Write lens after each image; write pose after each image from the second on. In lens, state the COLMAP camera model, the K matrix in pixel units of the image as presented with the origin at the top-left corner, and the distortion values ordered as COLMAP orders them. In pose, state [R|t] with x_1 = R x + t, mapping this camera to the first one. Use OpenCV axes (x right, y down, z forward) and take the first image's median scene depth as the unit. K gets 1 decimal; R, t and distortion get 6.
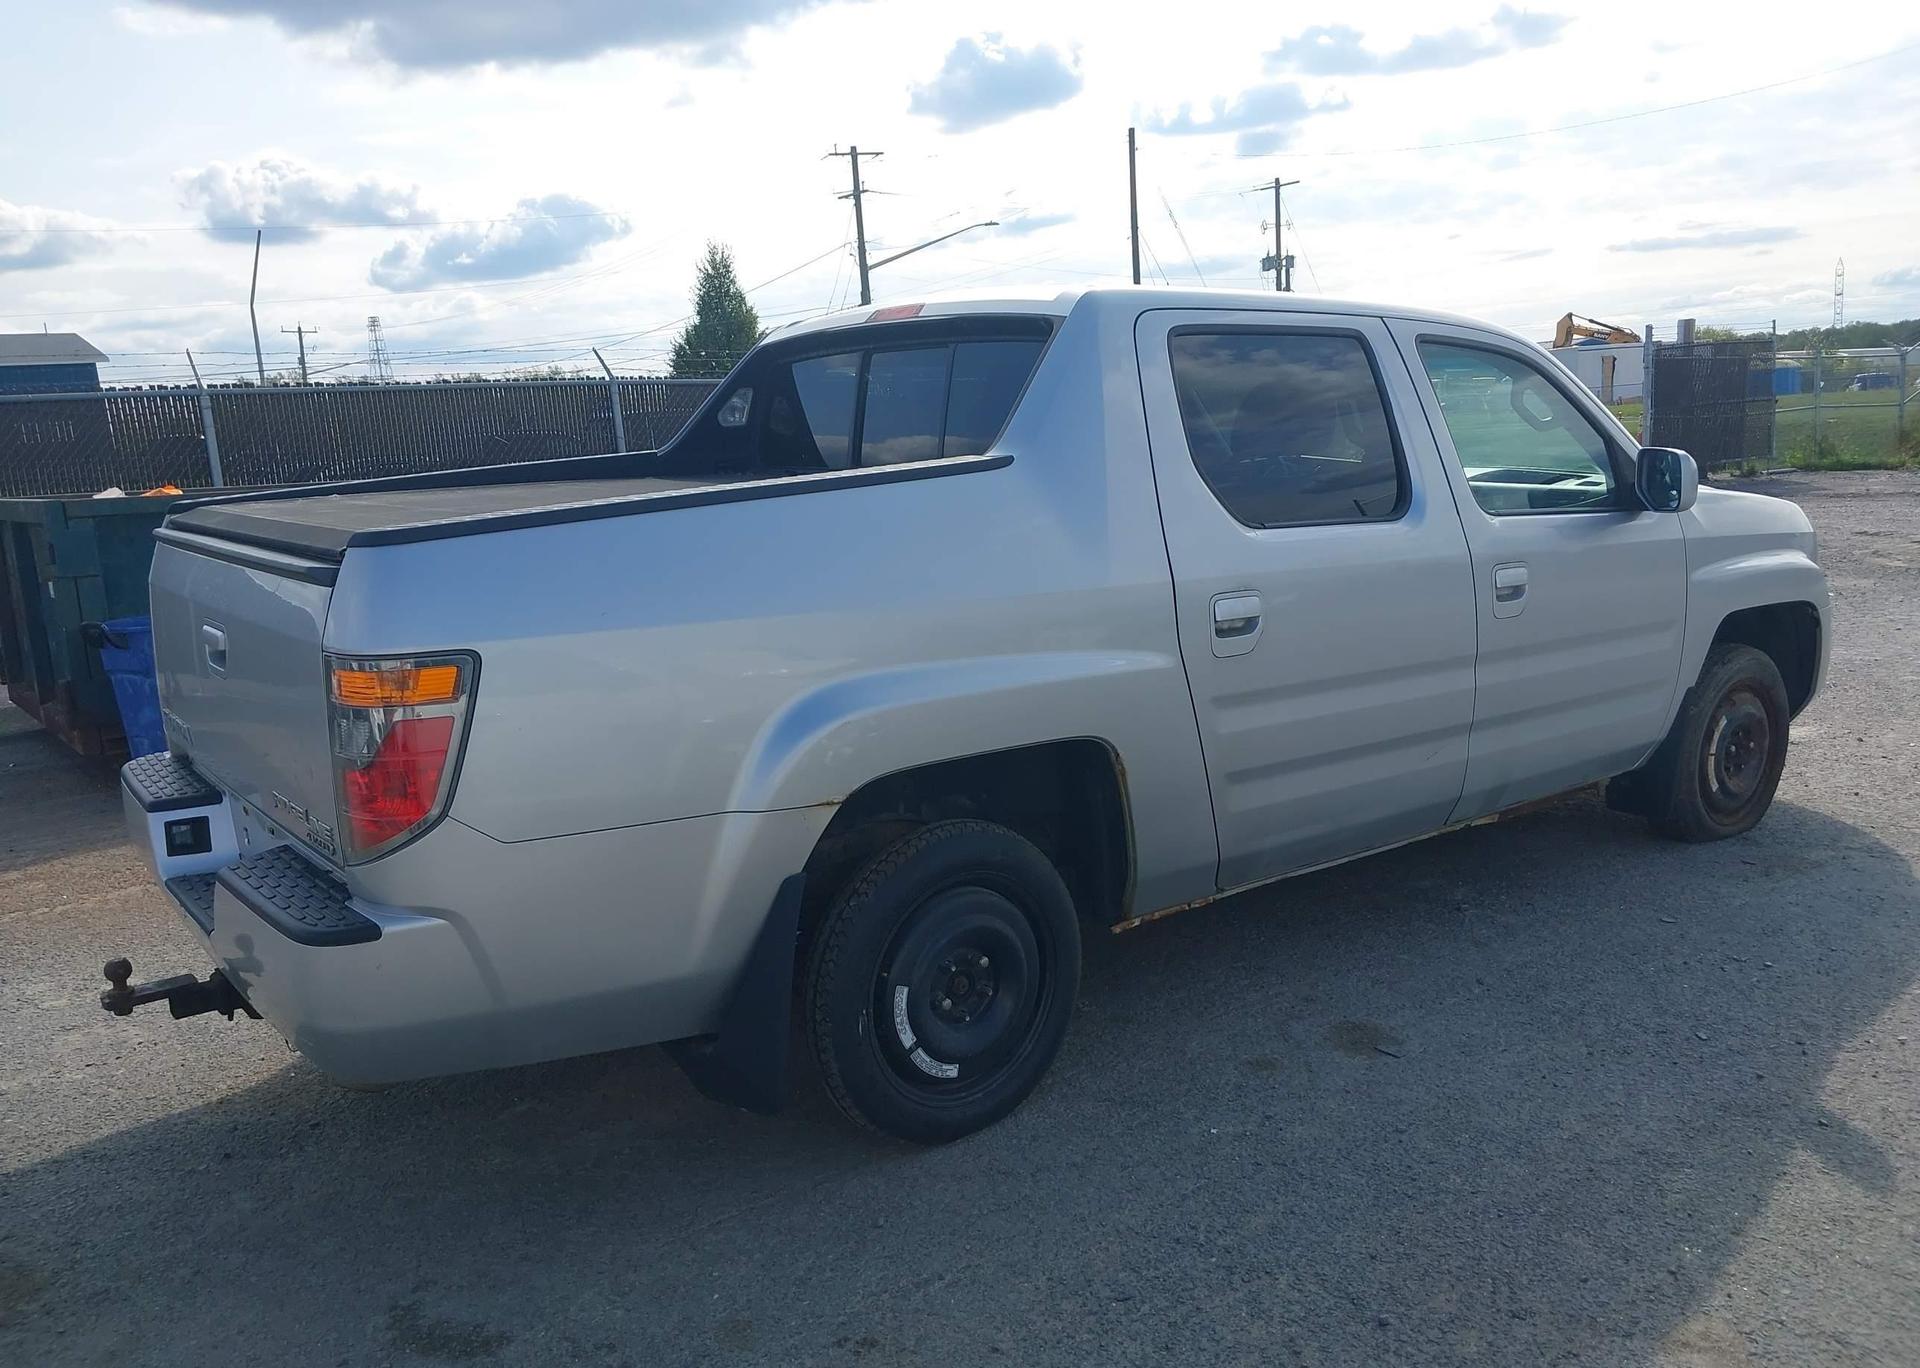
lens RADIAL K [[1525.4, 0, 974.0], [0, 1525.4, 697.3], [0, 0, 1]] dist [0.012398, -0.002495]
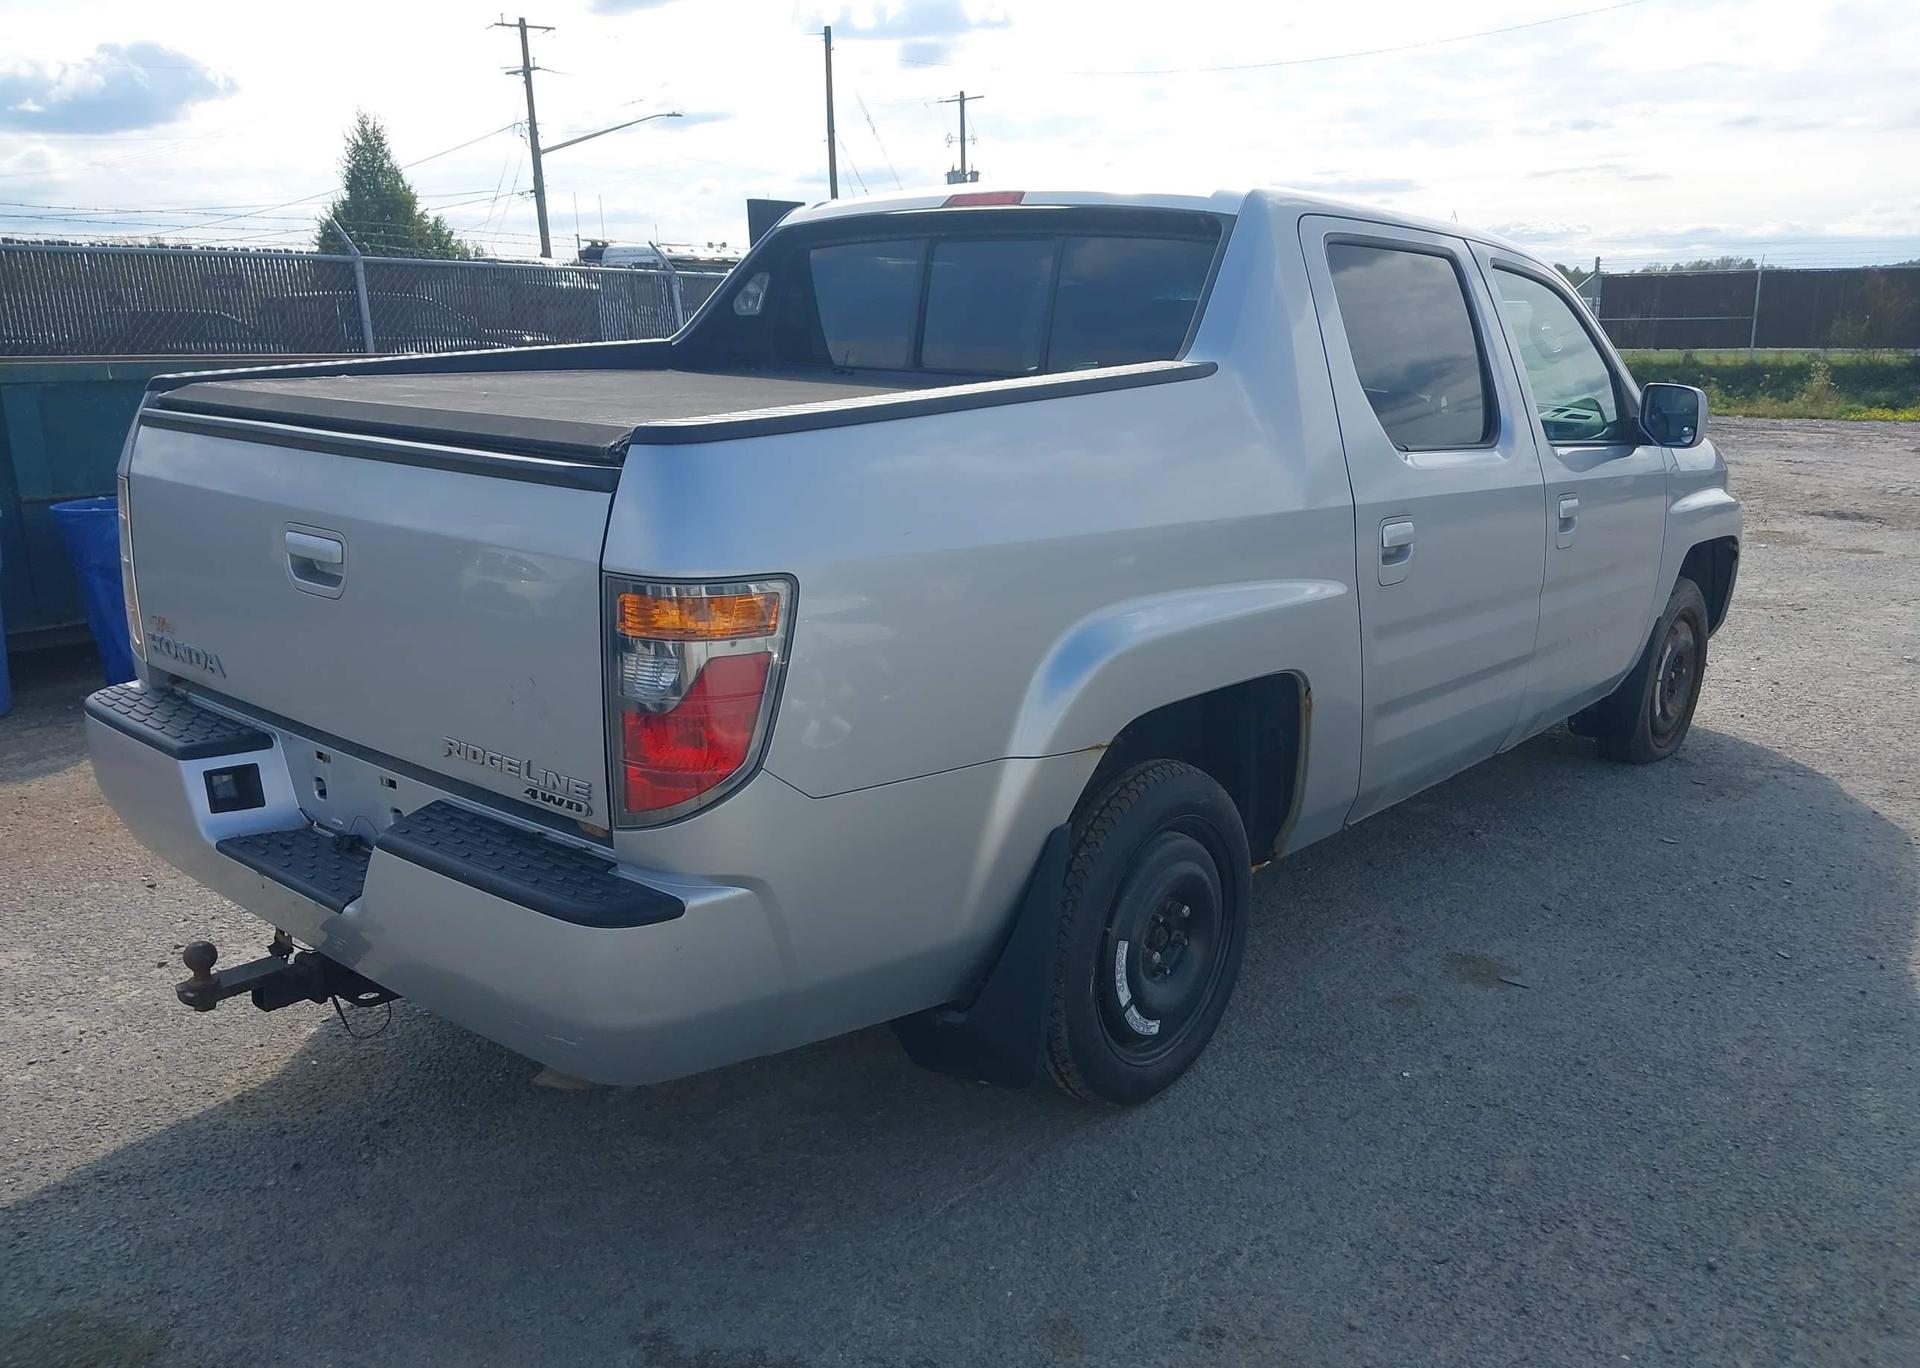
lens RADIAL K [[1525.4, 0, 974.0], [0, 1525.4, 697.3], [0, 0, 1]] dist [0.012398, -0.002495]
pose [[0.976245, -0.002975, 0.216648, -0.280971], [-0.009248, 0.998422, 0.055385, -0.006754], [-0.216471, -0.056072, 0.974677, 0.106987]]
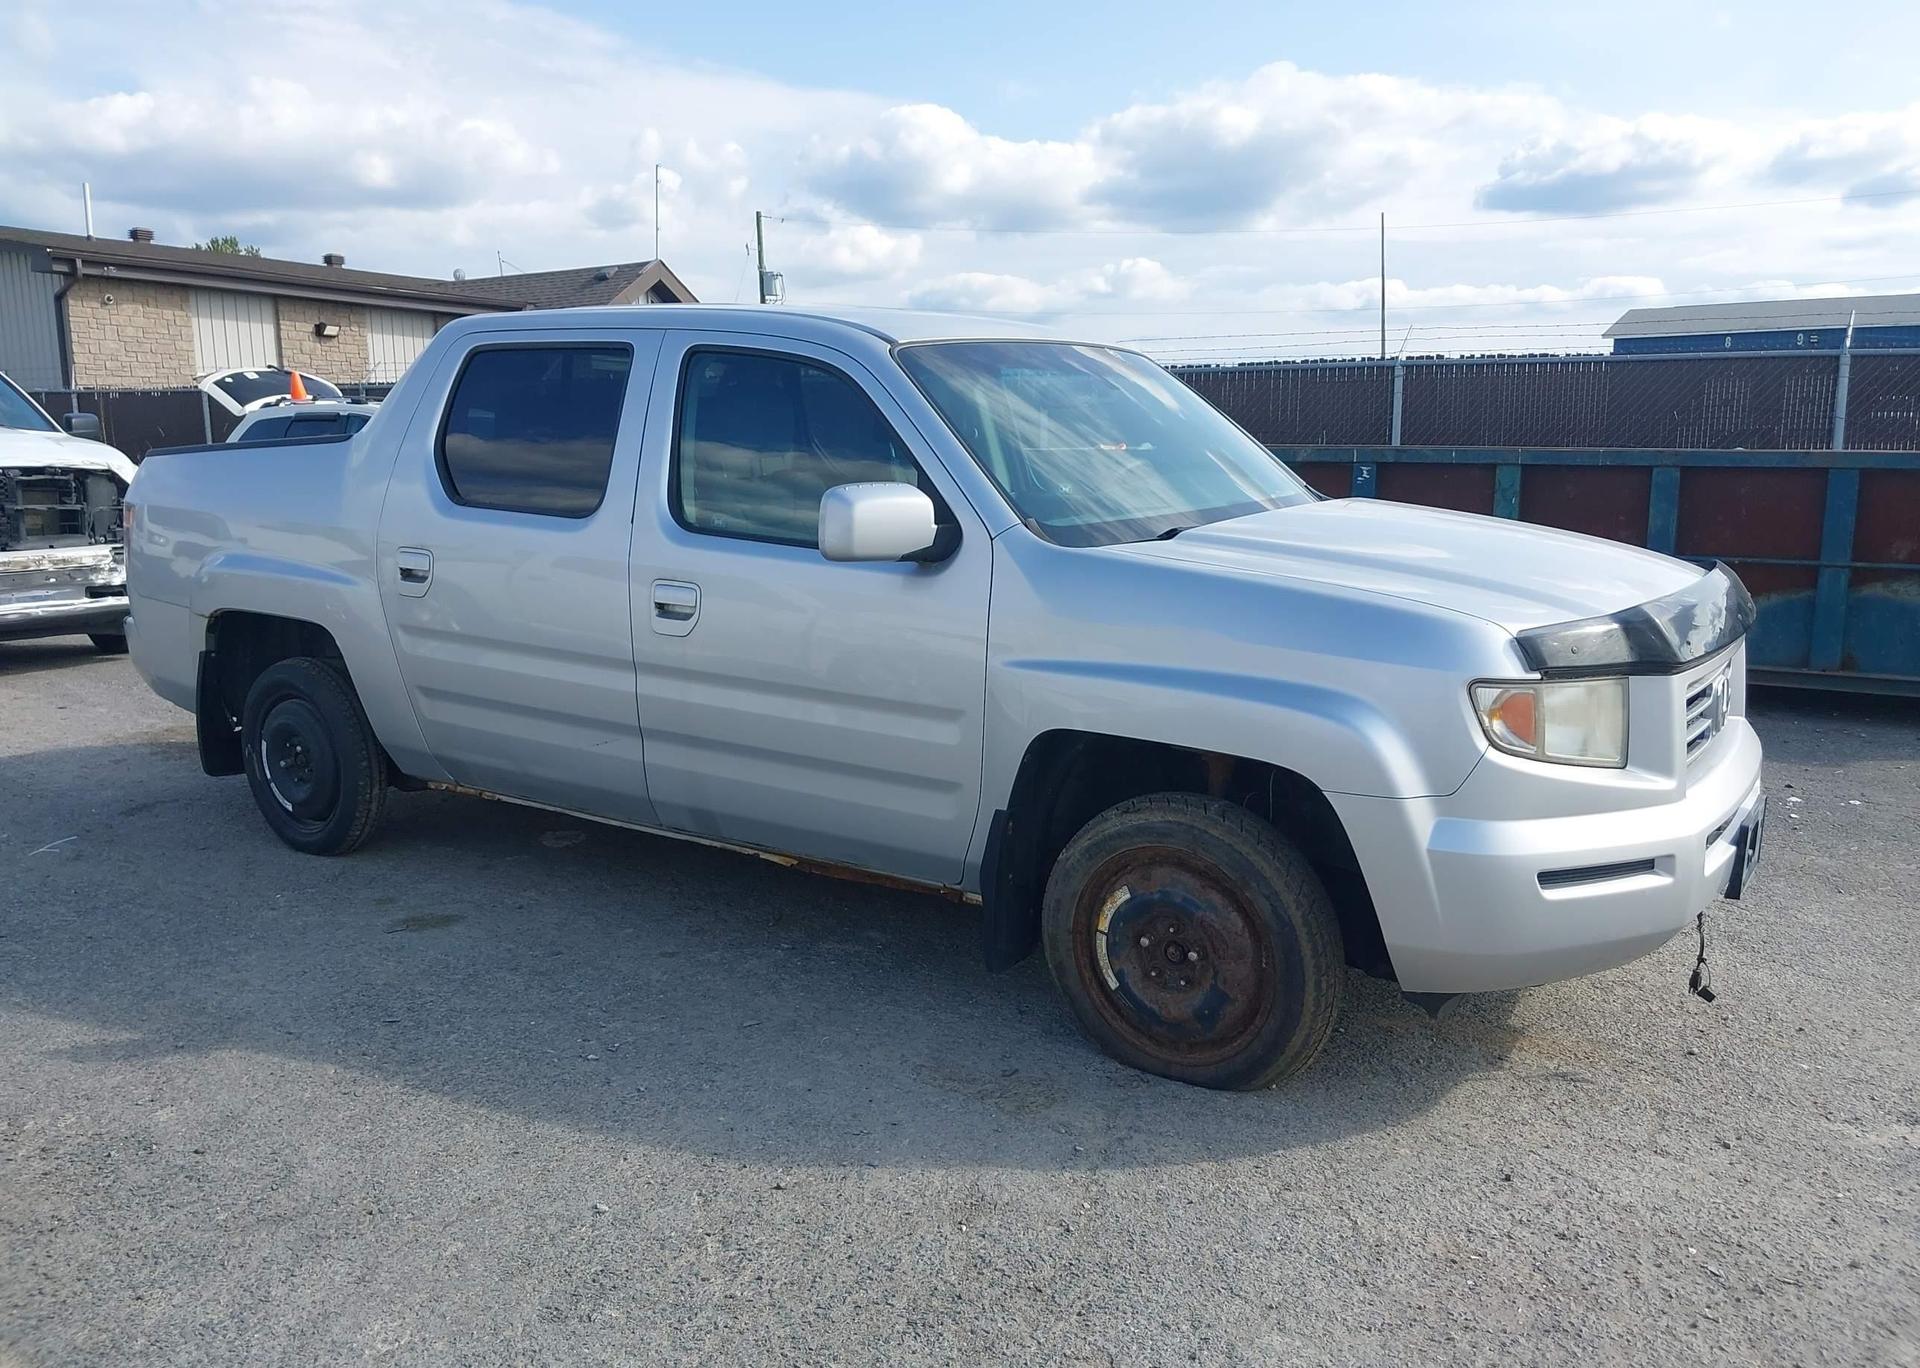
lens RADIAL K [[1535.5, 0, 960.0], [0, 1535.5, 684.0], [0, 0, 1]] dist [0.006836, -0.007684]
pose [[0.319052, 0.203540, -0.925623, 1.493488], [-0.182572, 0.971572, 0.150714, -0.229665], [0.929986, 0.120908, 0.347143, 0.936545]]
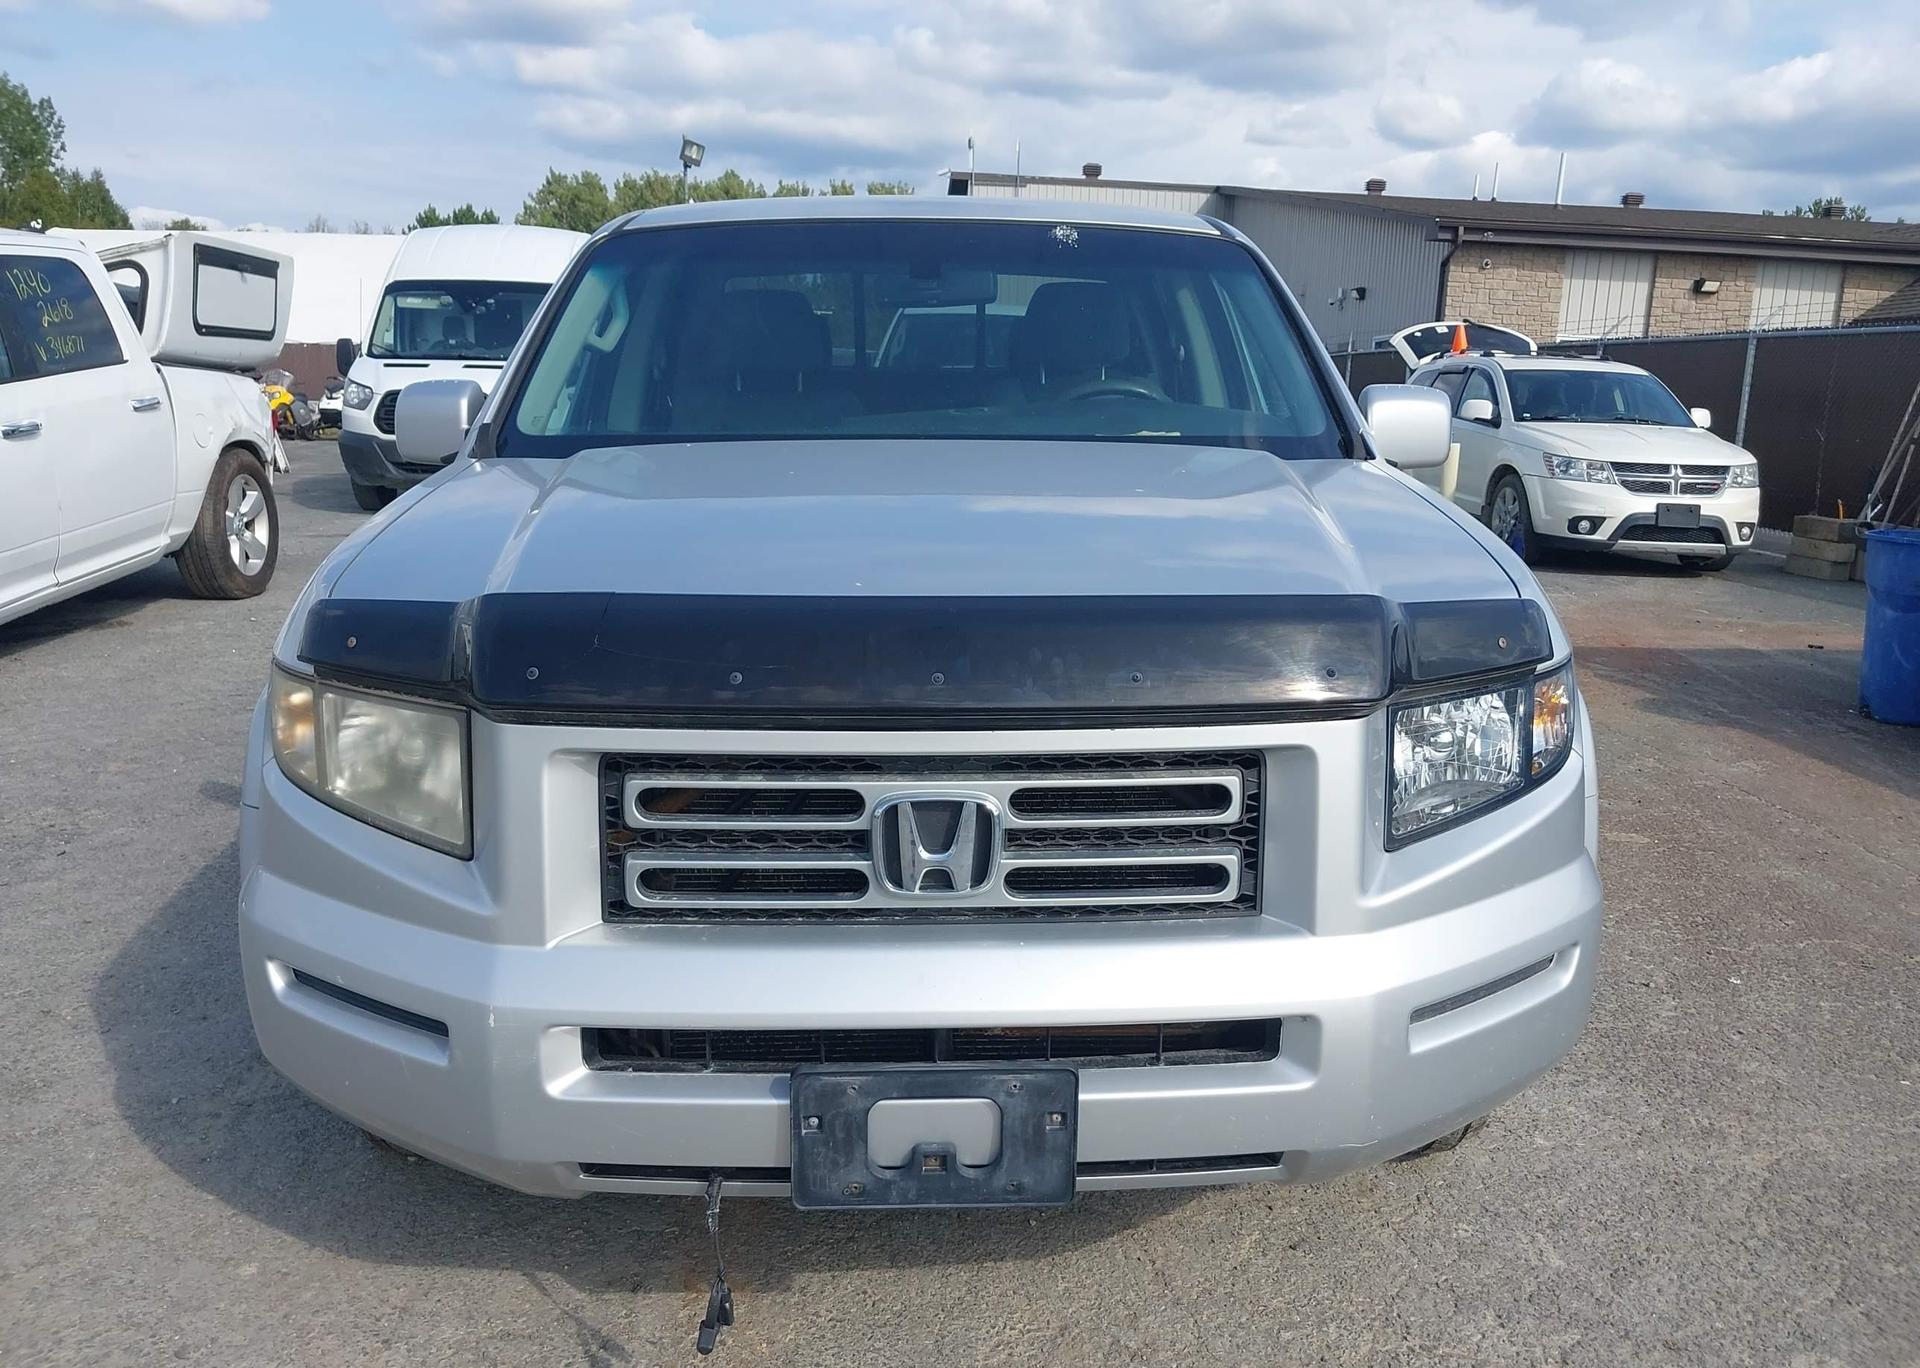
lens RADIAL K [[1548.0, 0, 960.0], [0, 1548.0, 684.0], [0, 0, 1]] dist [0.013351, -0.008093]
pose [[-0.594395, 0.188506, -0.781767, 1.118184], [-0.136242, 0.934480, 0.328917, -0.374587], [0.792548, 0.302016, -0.529768, 1.997095]]
